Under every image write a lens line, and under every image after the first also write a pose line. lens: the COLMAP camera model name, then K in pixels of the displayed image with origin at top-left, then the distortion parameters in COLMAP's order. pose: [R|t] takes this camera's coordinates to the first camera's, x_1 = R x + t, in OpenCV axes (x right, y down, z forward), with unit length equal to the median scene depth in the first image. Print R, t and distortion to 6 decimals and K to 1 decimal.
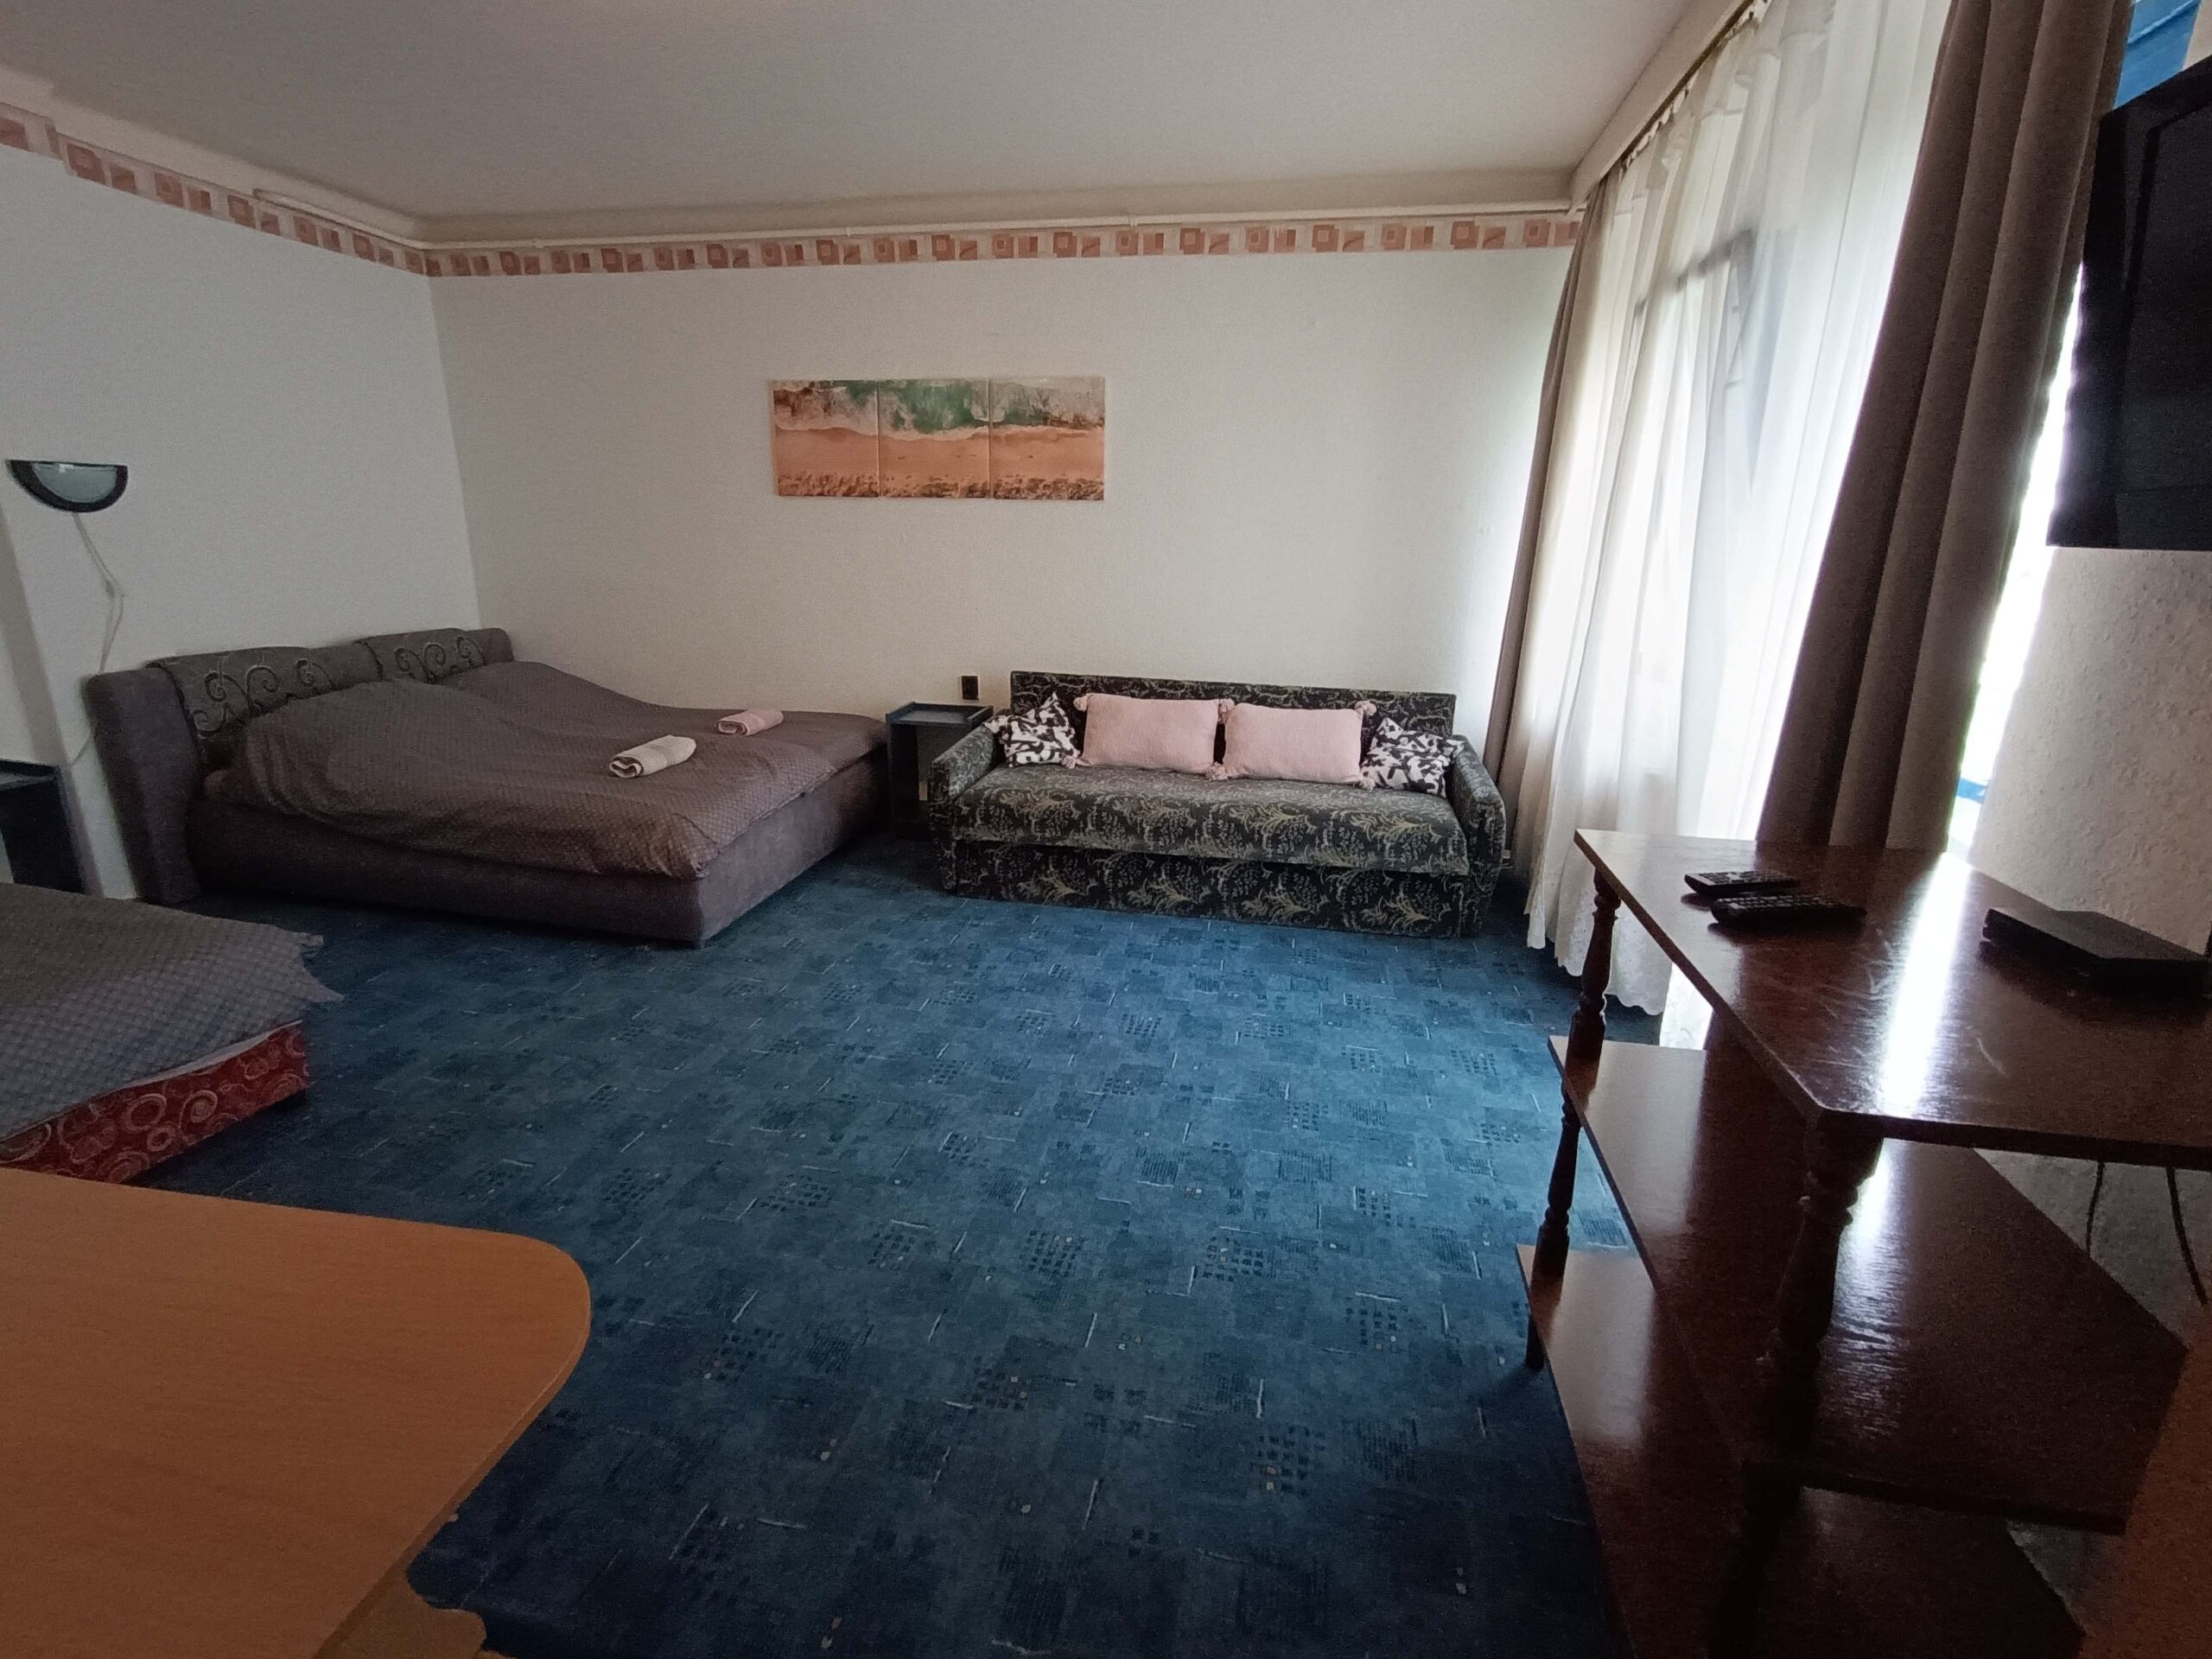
lens RADIAL K [[1015.8, 0, 1108.3], [0, 1015.8, 808.1], [0, 0, 1]] dist [-0.015700, 0.010152]
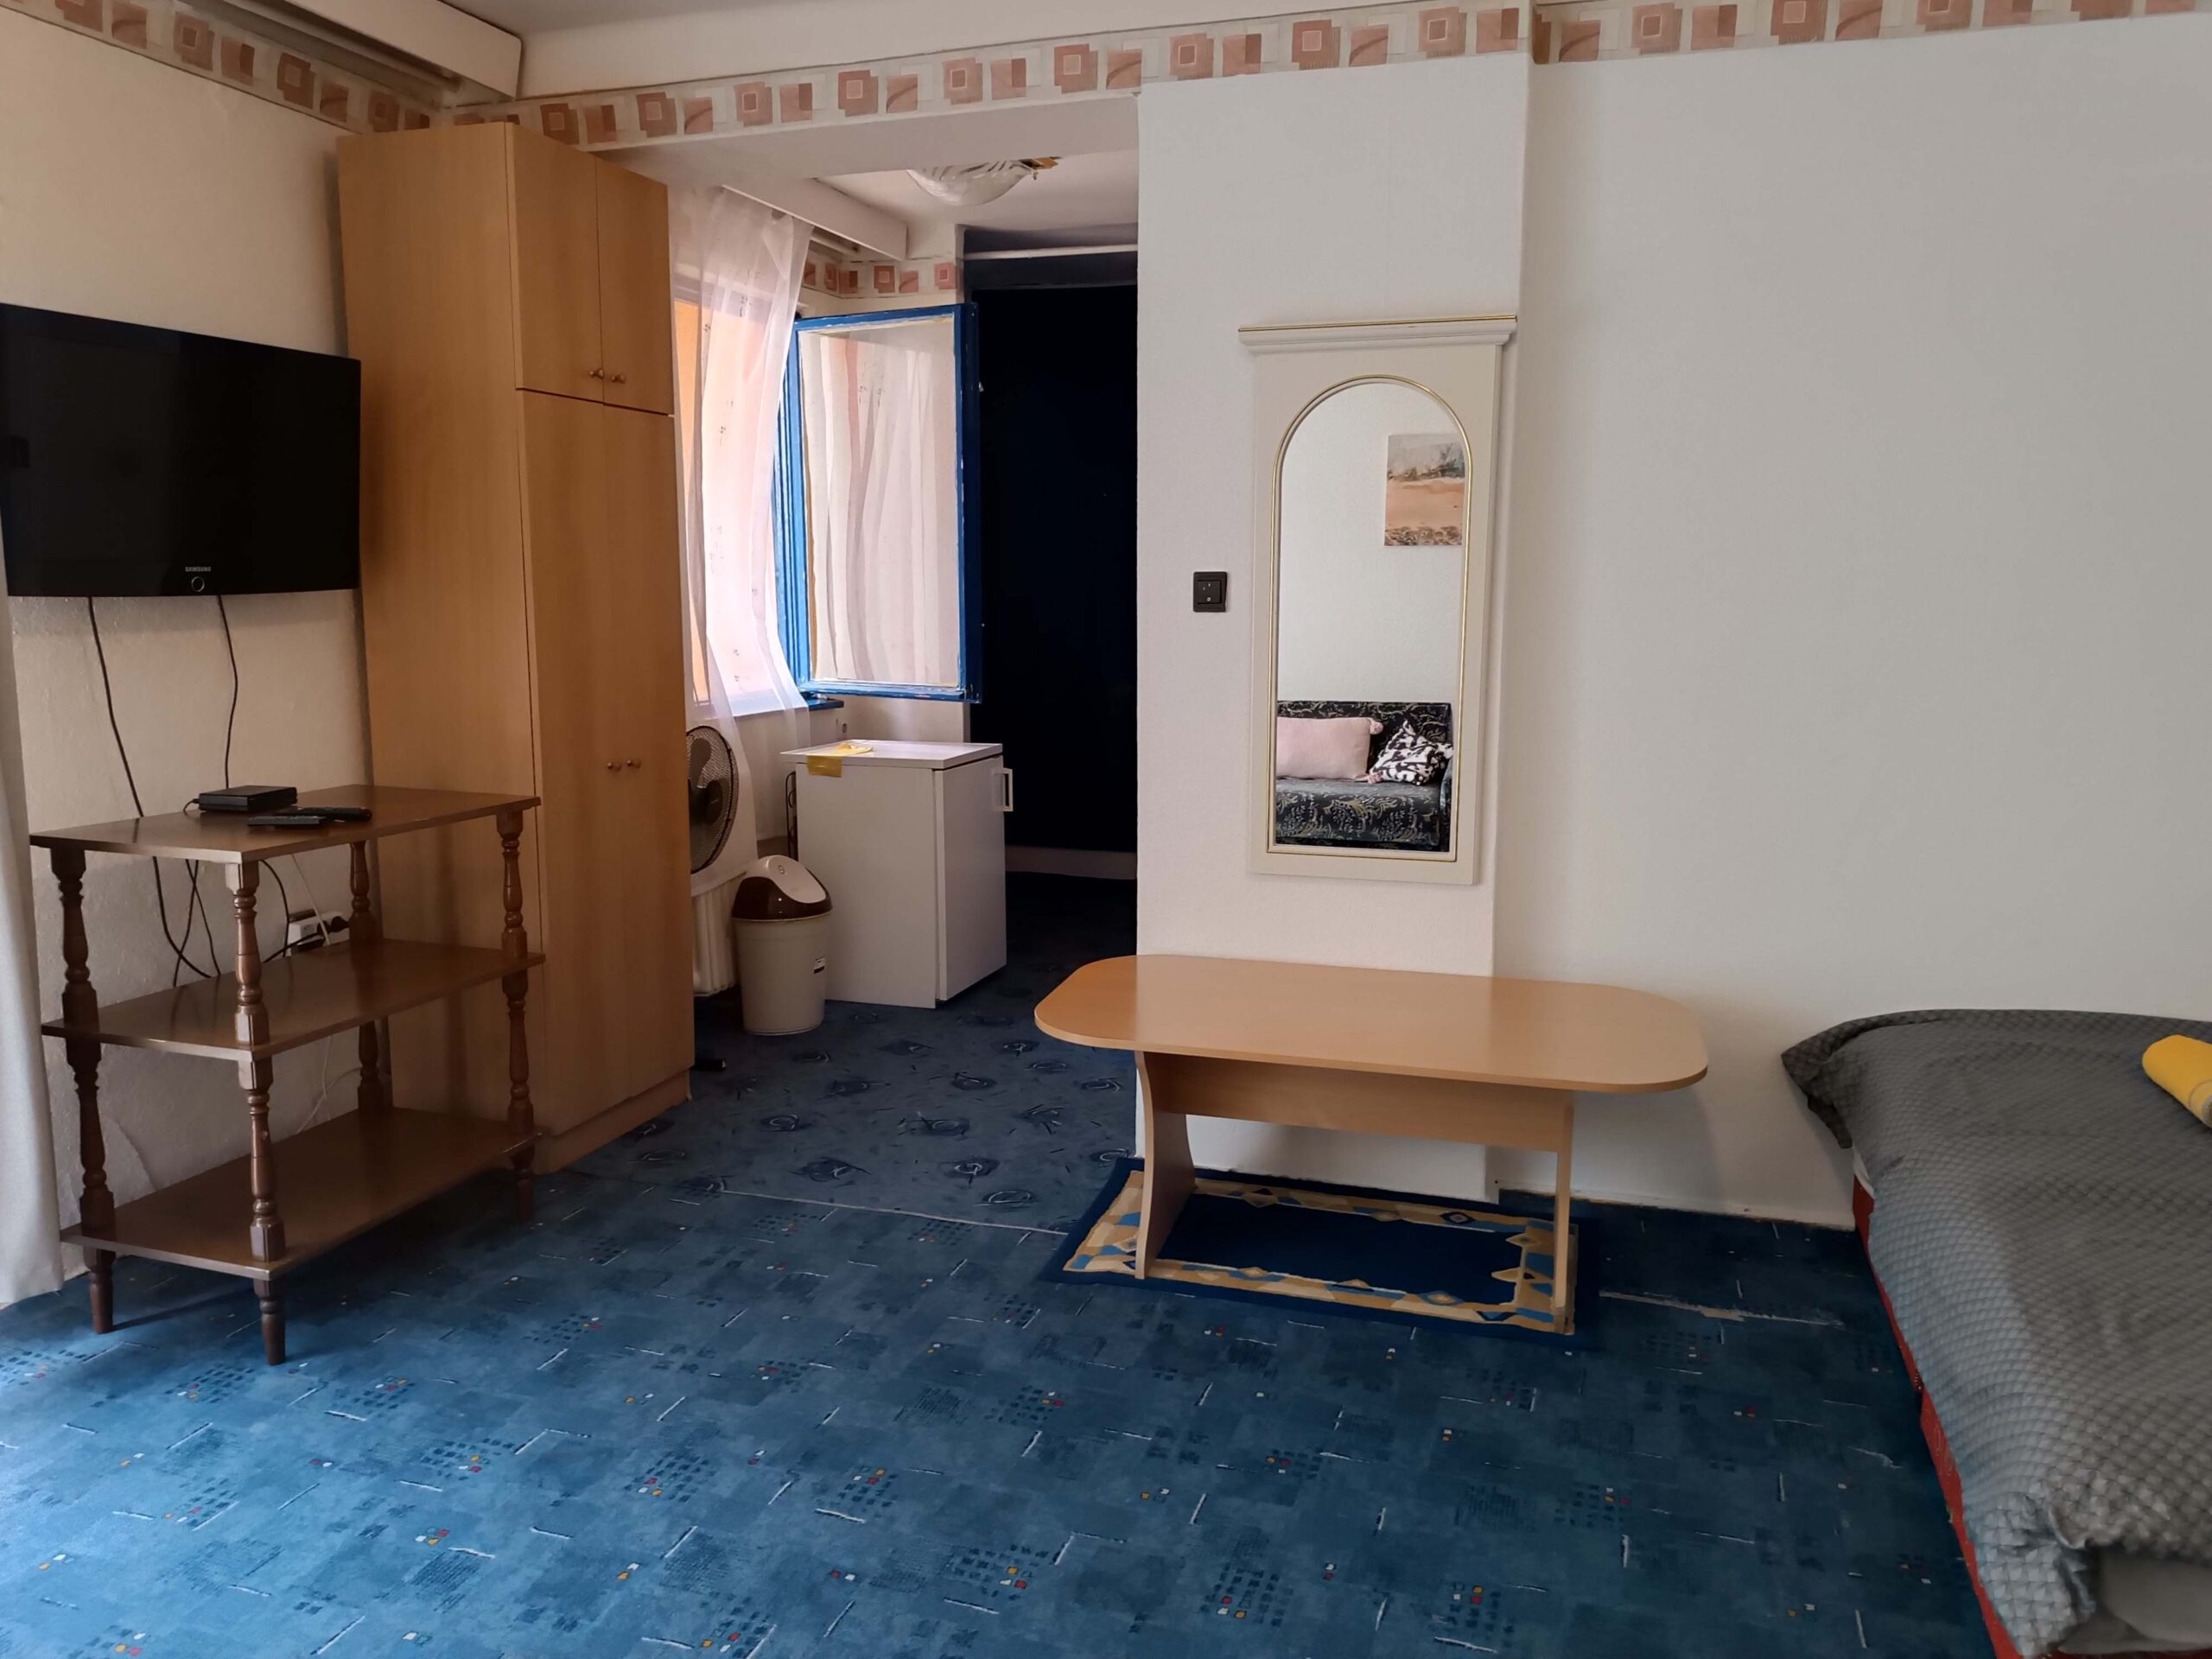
lens RADIAL K [[1575.4, 0, 1090.3], [0, 1575.4, 822.8], [0, 0, 1]] dist [0.045244, -0.054844]
pose [[-0.992548, -0.040260, 0.115009, -0.296063], [0.009558, 0.915210, 0.402864, -0.314025], [-0.121476, 0.400961, -0.908005, 1.105084]]
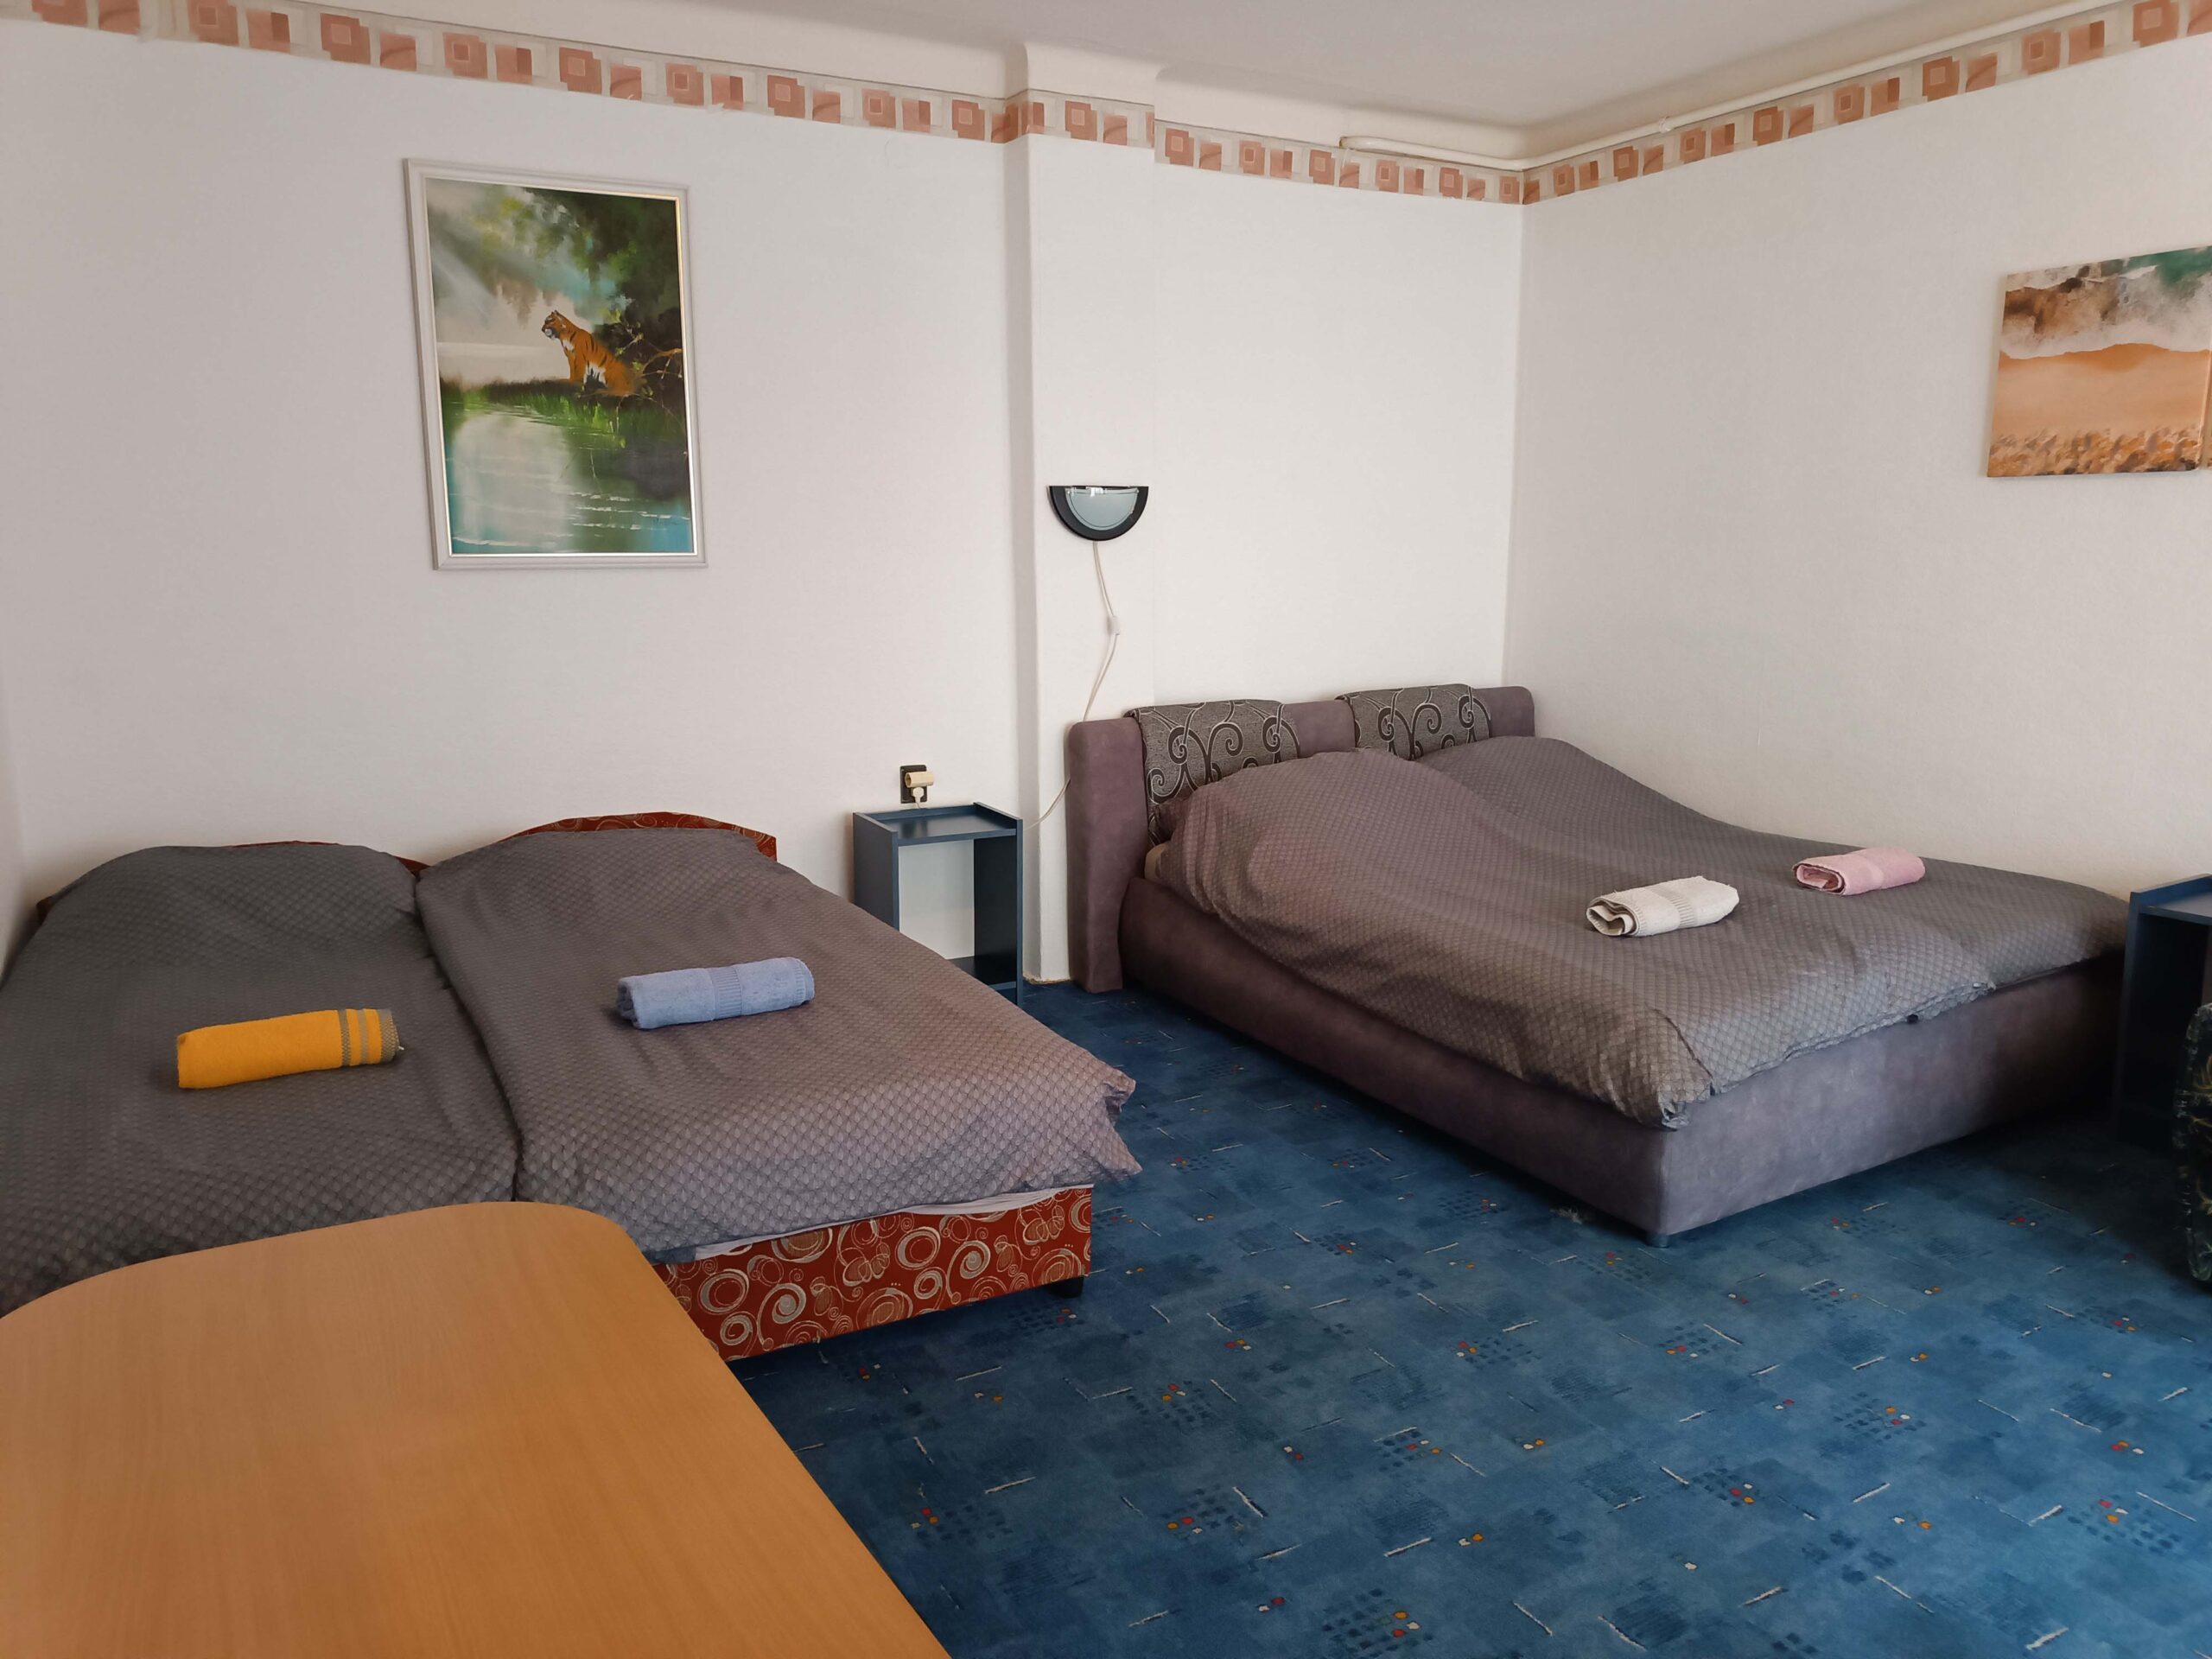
lens RADIAL K [[1575.4, 0, 1113.0], [0, 1575.4, 826.0], [0, 0, 1]] dist [0.045244, -0.054844]
pose [[0.653802, 0.110860, -0.748501, 0.046668], [-0.181308, 0.983344, -0.012727, -0.029816], [0.734623, 0.144031, 0.663012, 0.130292]]
